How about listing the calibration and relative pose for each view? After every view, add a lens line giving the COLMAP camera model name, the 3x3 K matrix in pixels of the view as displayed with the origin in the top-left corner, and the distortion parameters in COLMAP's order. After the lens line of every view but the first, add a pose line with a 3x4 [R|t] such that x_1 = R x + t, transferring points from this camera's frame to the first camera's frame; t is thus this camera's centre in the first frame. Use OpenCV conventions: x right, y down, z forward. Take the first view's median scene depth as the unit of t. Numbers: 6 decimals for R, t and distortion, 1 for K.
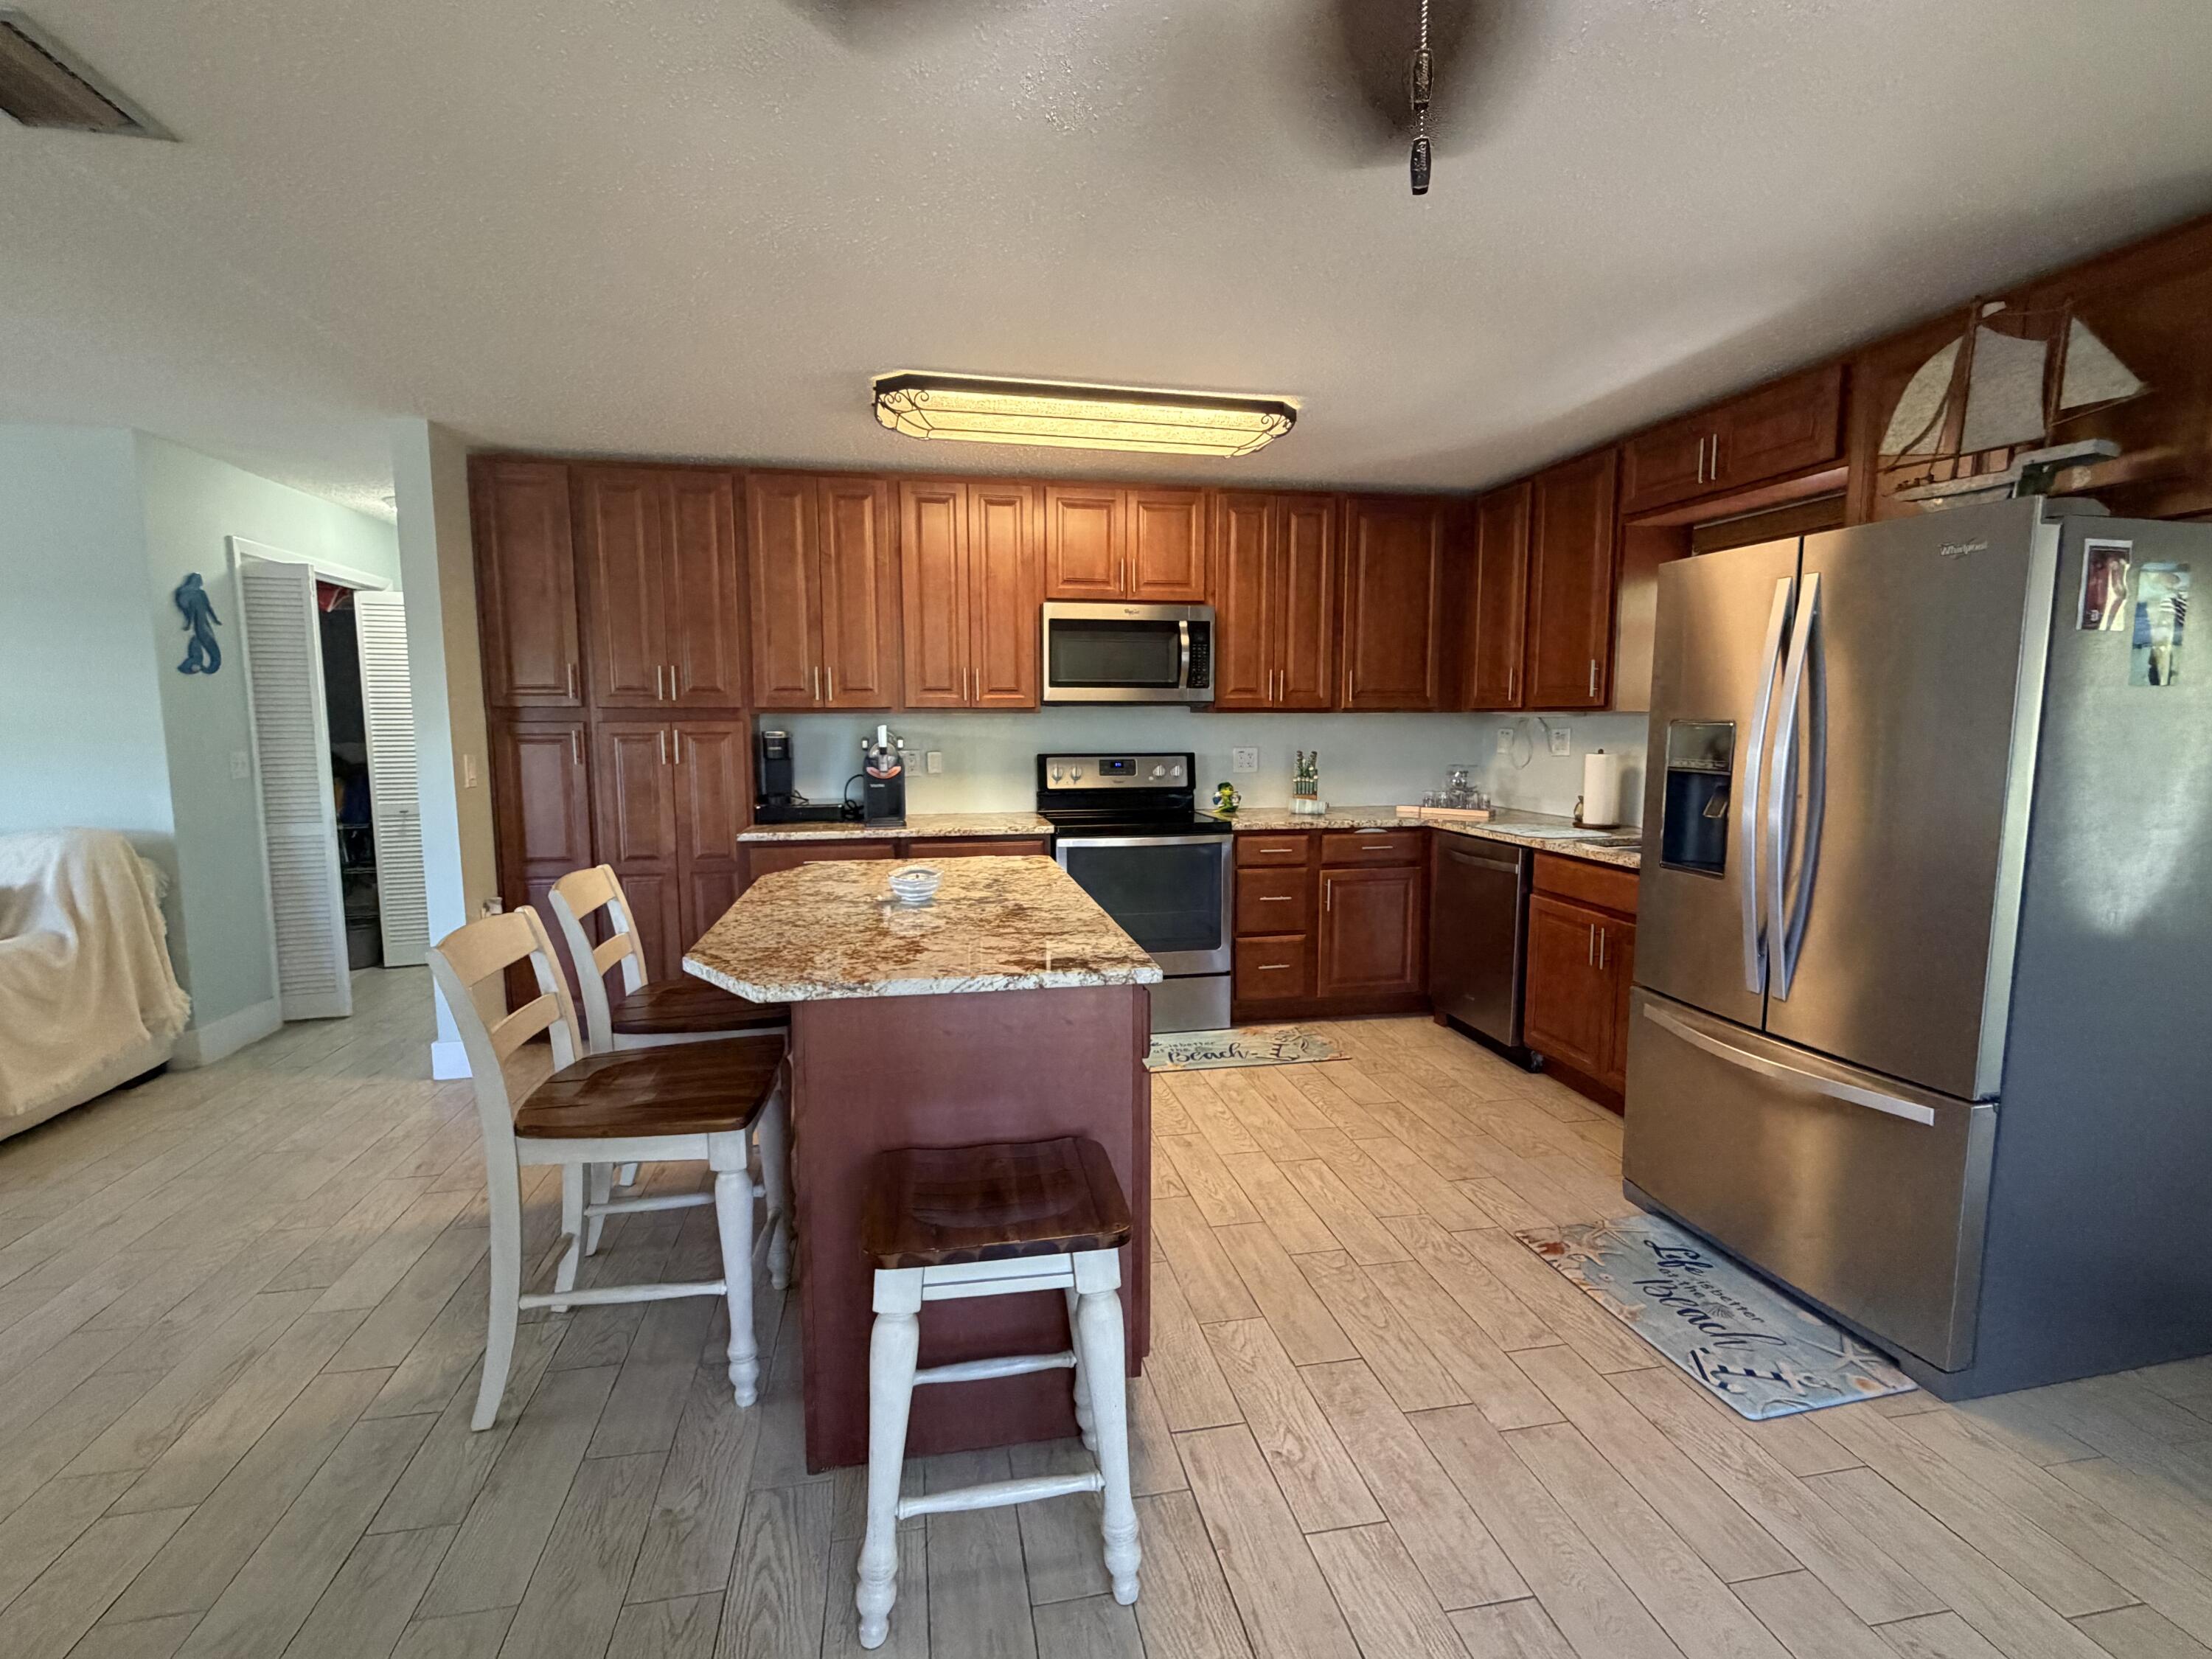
lens RADIAL K [[1013.8, 0, 1105.8], [0, 1013.8, 831.4], [0, 0, 1]] dist [0.000241, -0.000067]
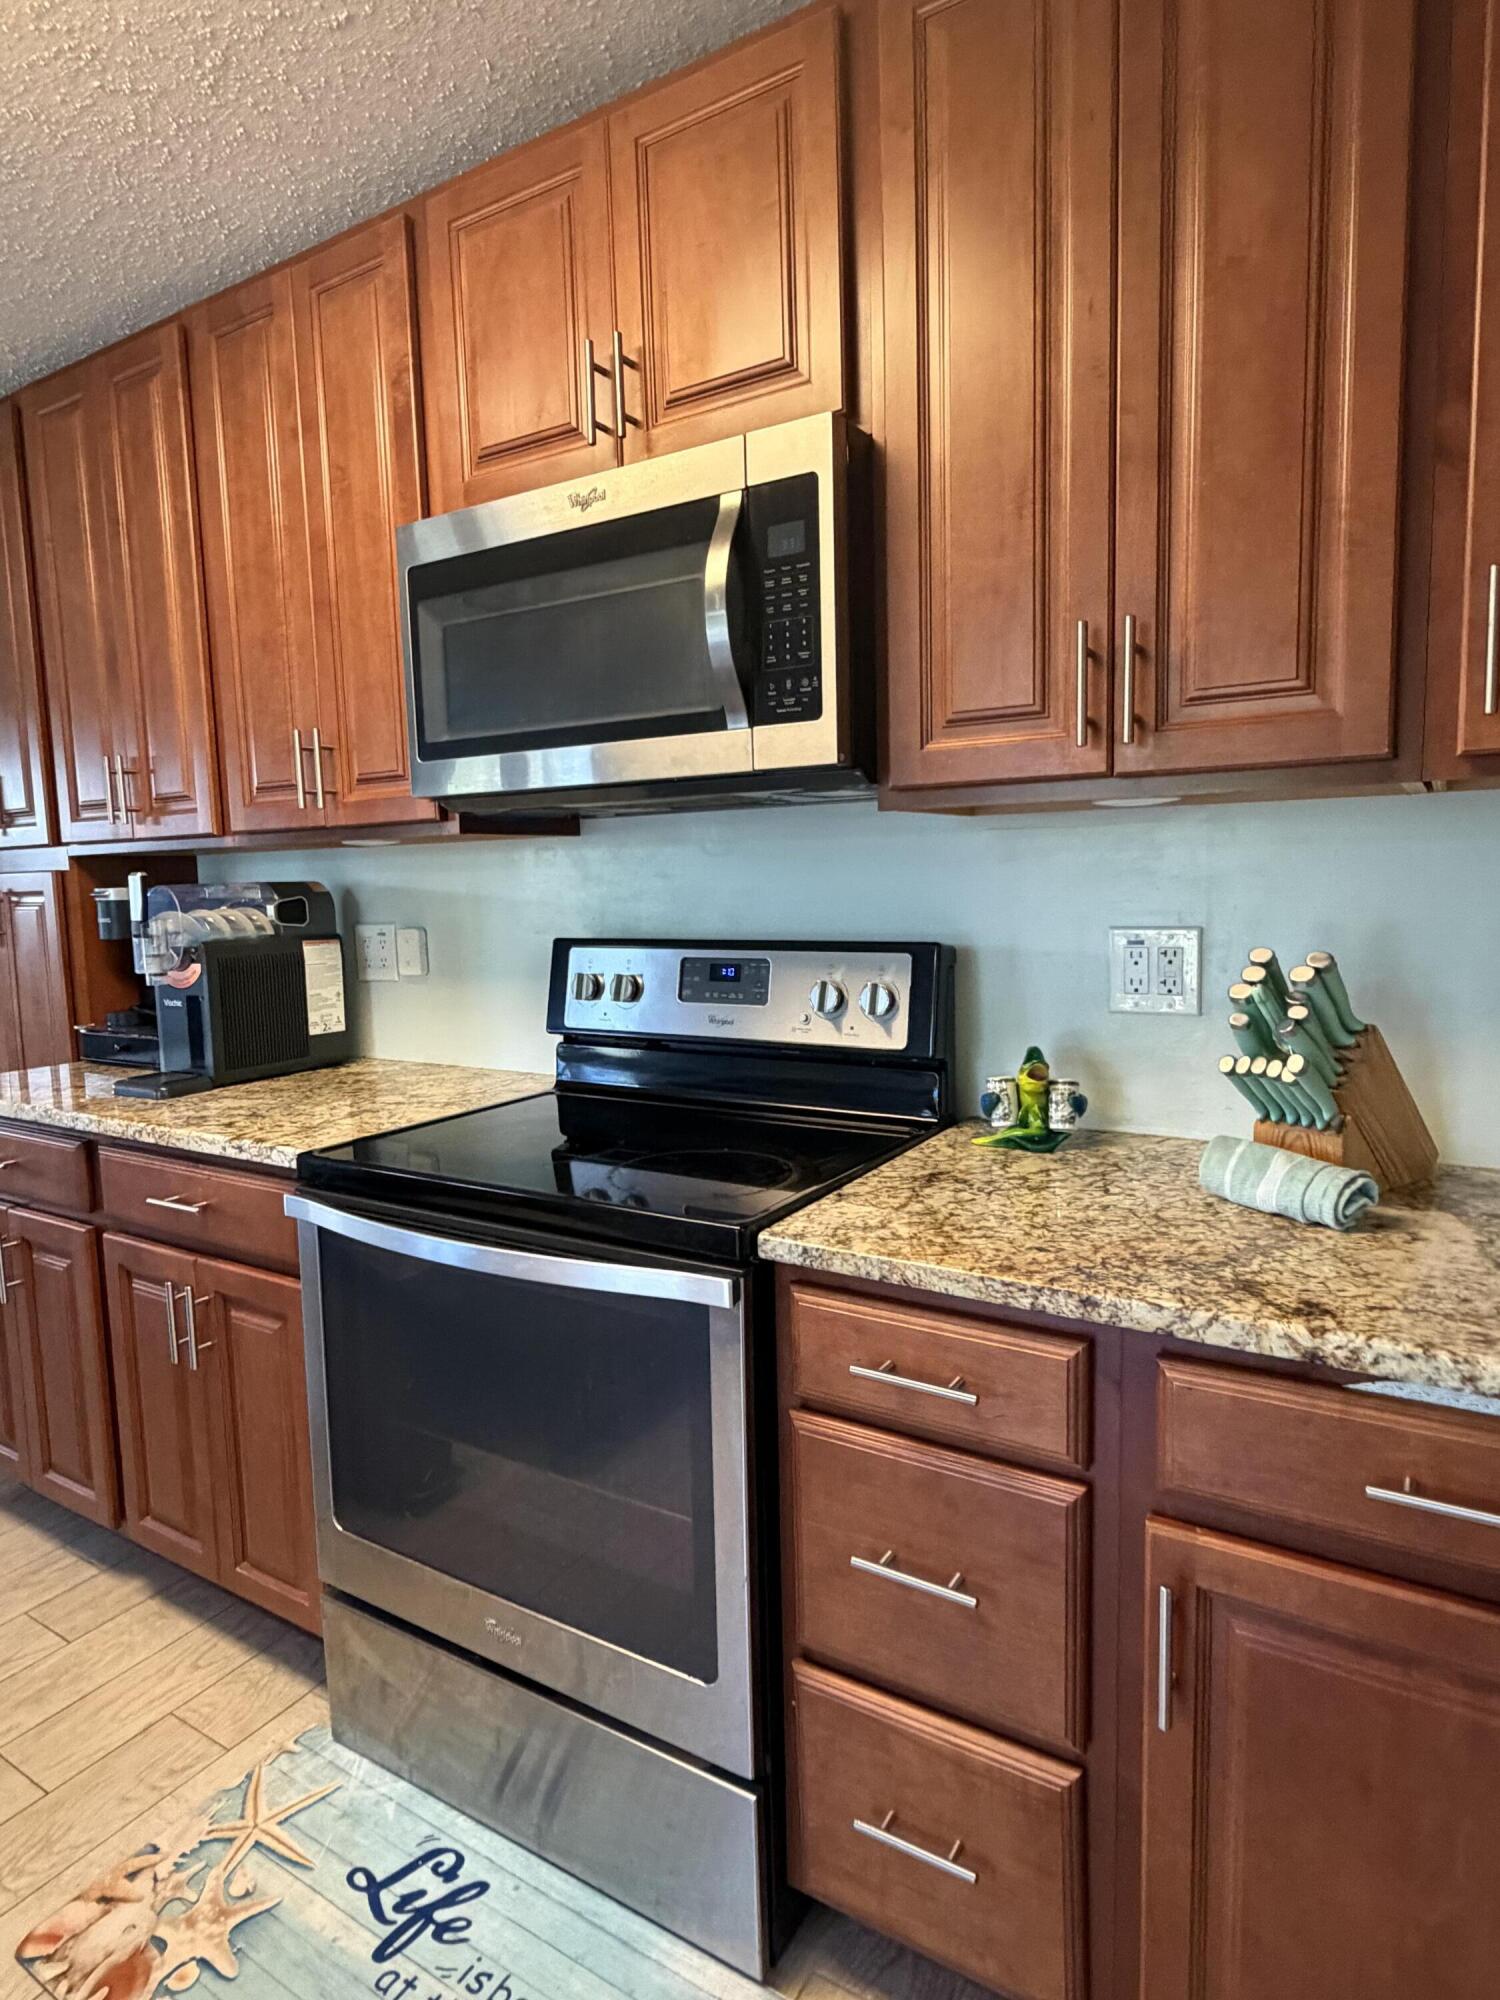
lens RADIAL K [[1124.1, 0, 750.0], [0, 1124.1, 1000.0], [0, 0, 1]] dist [-0.000368, -0.000181]
pose [[0.730754, 0.062012, -0.679818, 0.329412], [-0.055143, 0.997973, 0.031759, -0.079875], [0.680410, 0.014280, 0.732693, 0.831767]]
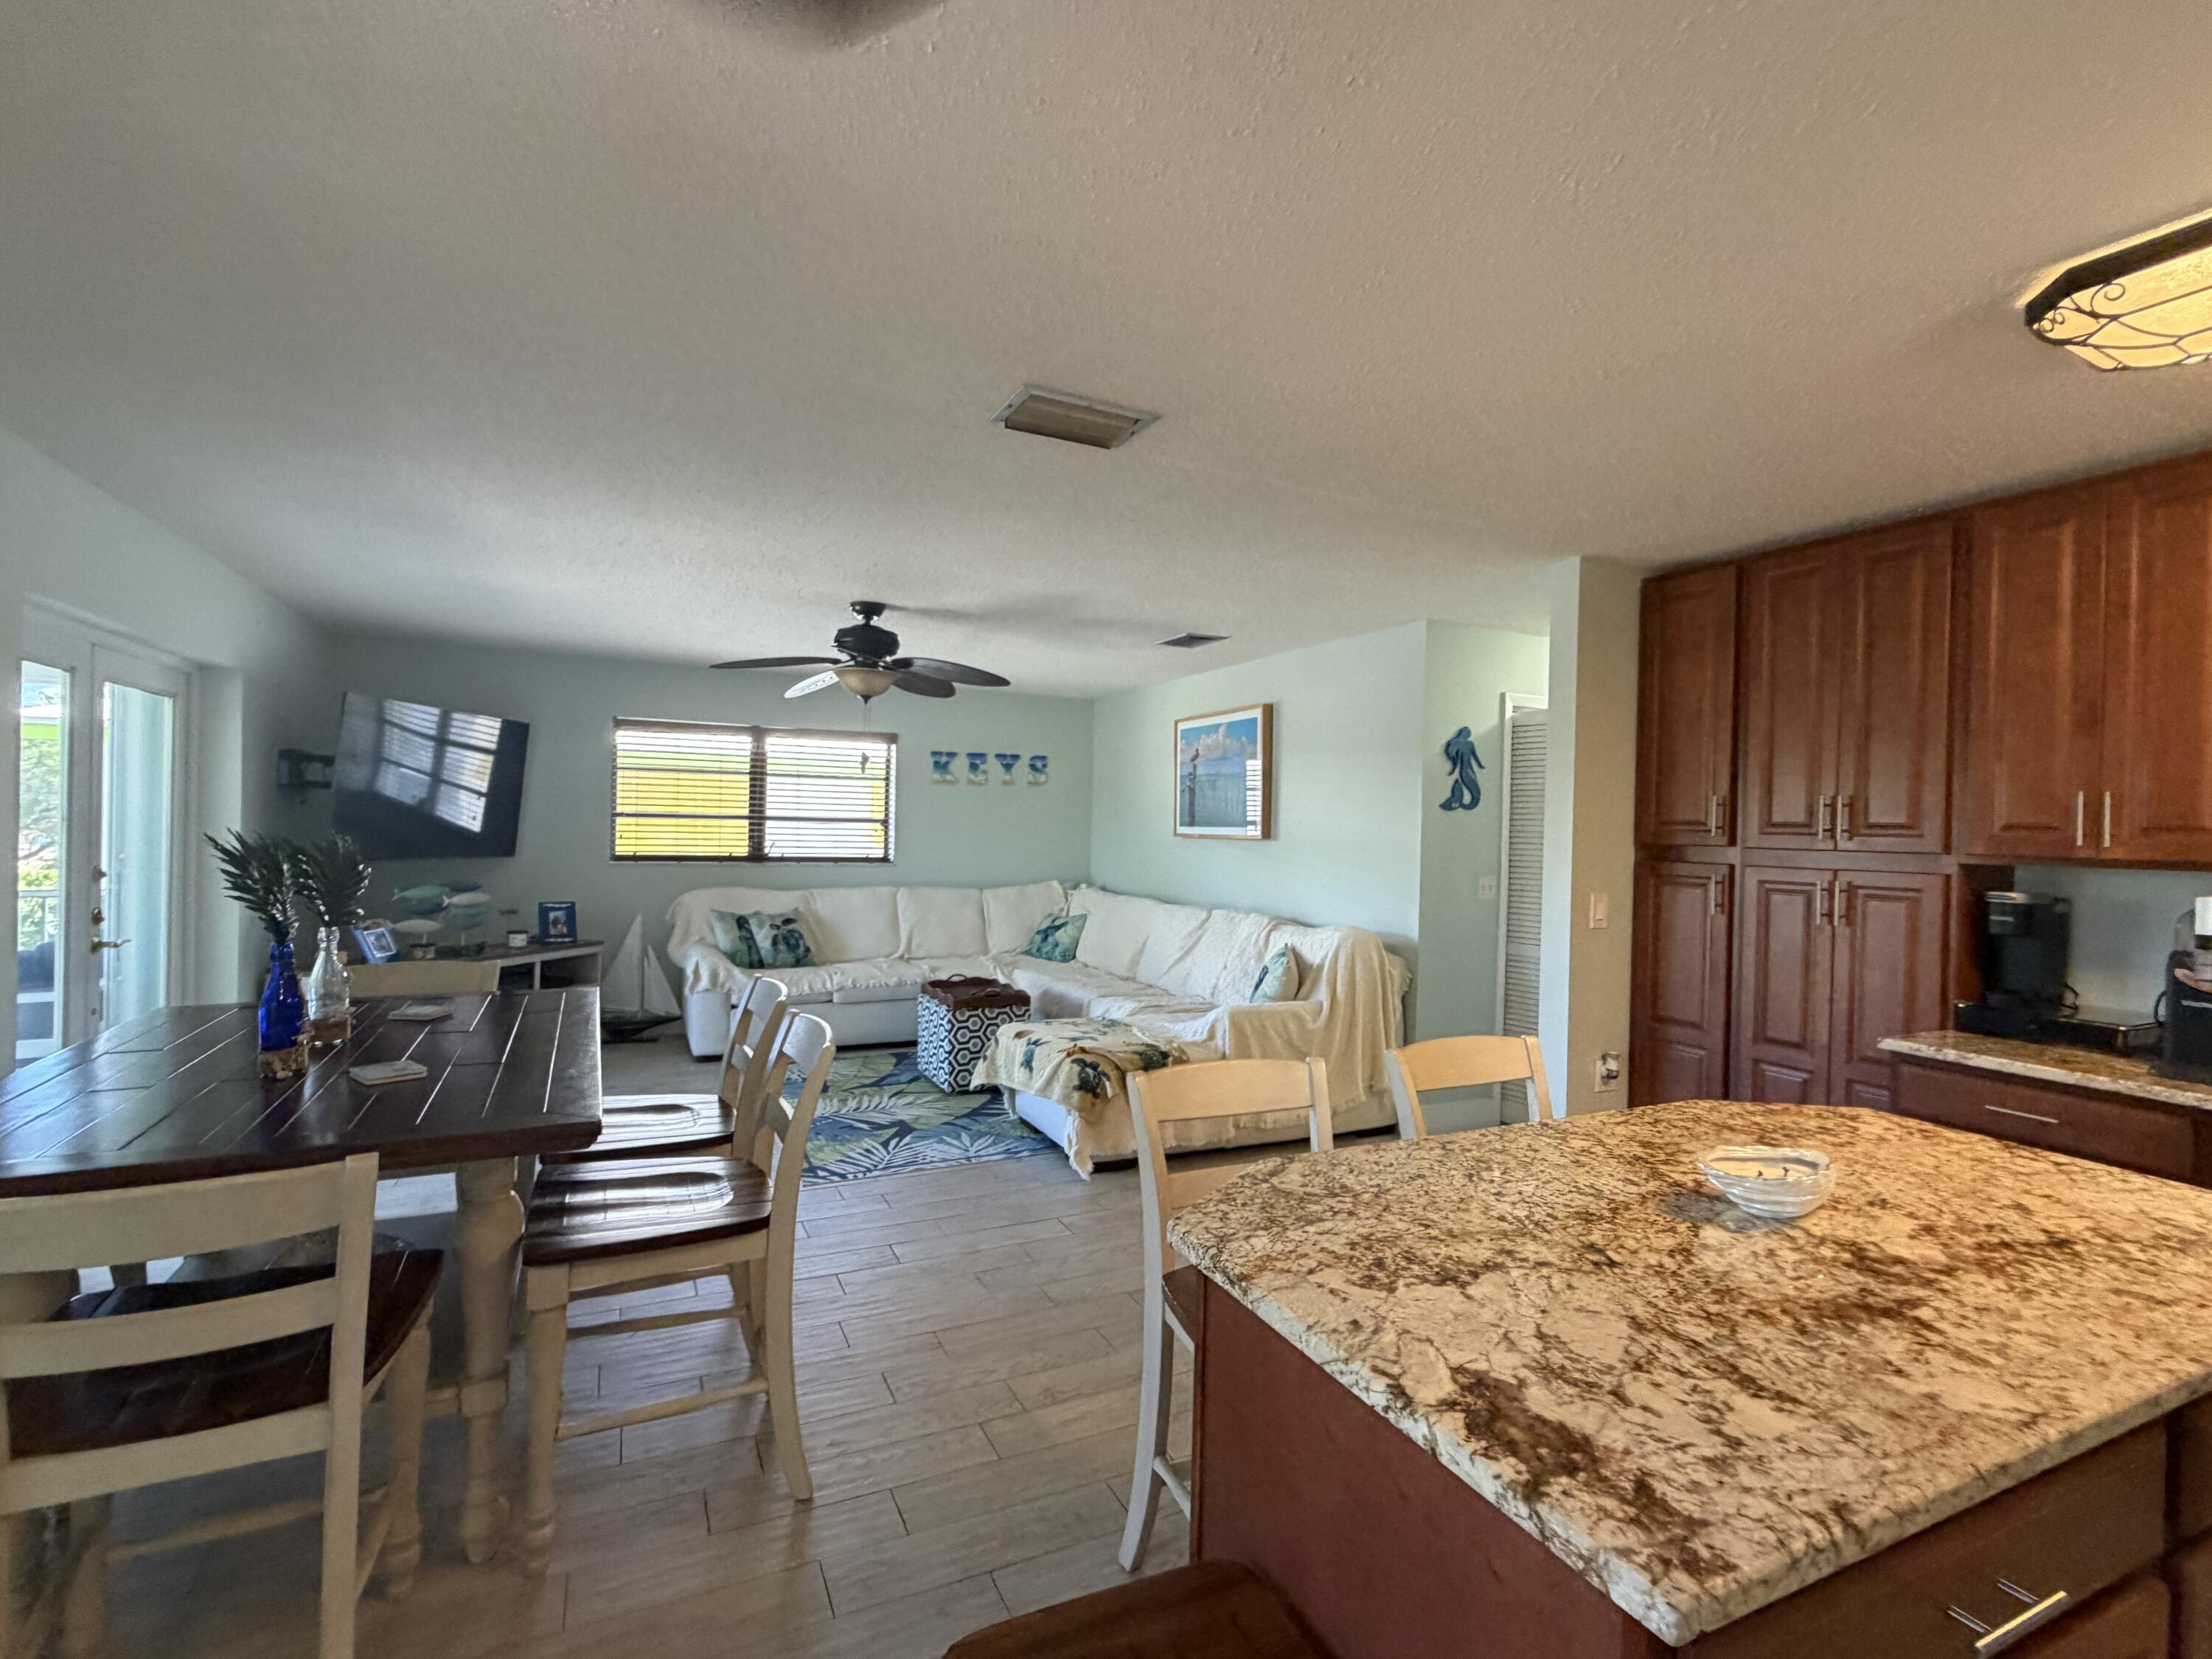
lens RADIAL K [[1013.8, 0, 1105.8], [0, 1013.8, 831.4], [0, 0, 1]] dist [0.000241, -0.000067]
pose [[0.244825, 0.014004, -0.969466, 0.162871], [-0.133453, 0.990865, -0.019389, -0.050437], [0.960339, 0.134125, 0.244457, 0.302523]]
